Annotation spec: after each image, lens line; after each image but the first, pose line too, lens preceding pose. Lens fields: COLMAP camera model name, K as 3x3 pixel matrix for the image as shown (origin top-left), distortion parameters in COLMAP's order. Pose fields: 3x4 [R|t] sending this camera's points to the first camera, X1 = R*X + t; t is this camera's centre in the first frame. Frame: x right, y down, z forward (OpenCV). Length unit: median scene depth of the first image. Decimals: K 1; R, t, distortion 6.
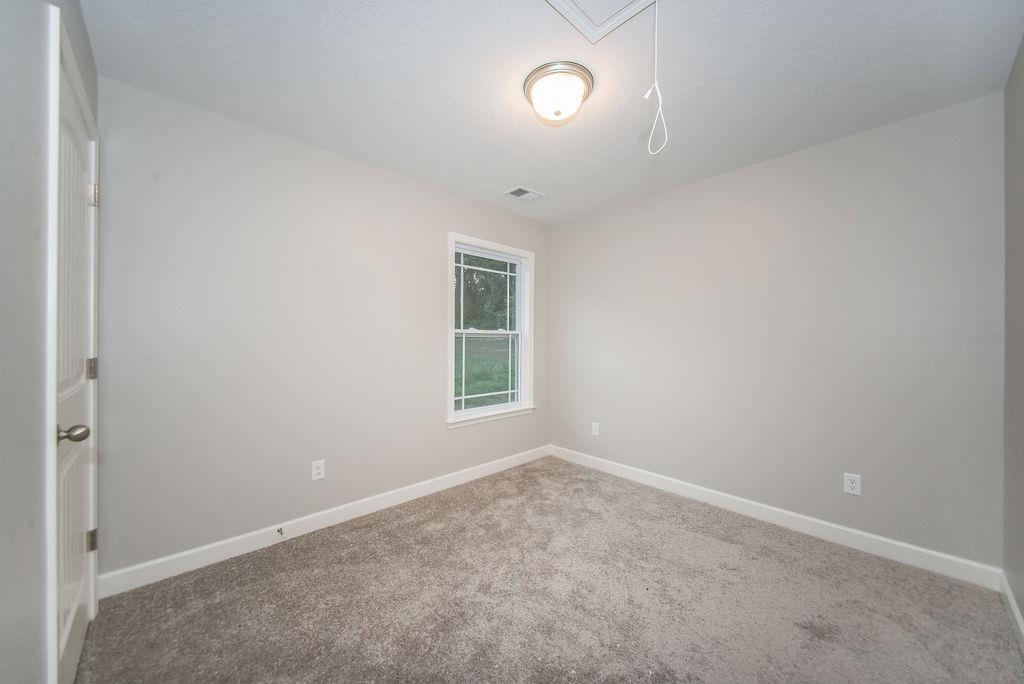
lens RADIAL K [[363.1, 0, 517.6], [0, 363.1, 340.6], [0, 0, 1]] dist [0.025561, -0.000207]
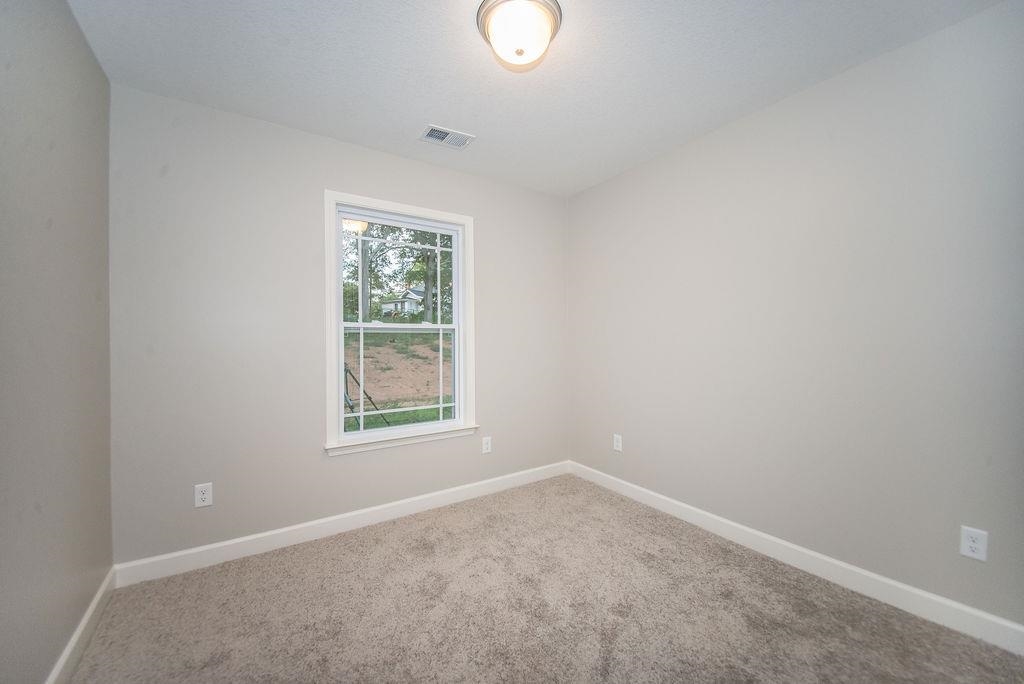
lens RADIAL K [[381.6, 0, 518.4], [0, 381.6, 340.9], [0, 0, 1]] dist [-0.008818, 0.000108]
pose [[0.985464, -0.003959, -0.169837, 0.266794], [0.005700, 0.999936, 0.009765, 0.000395], [0.169788, -0.010591, 0.985424, 0.247899]]
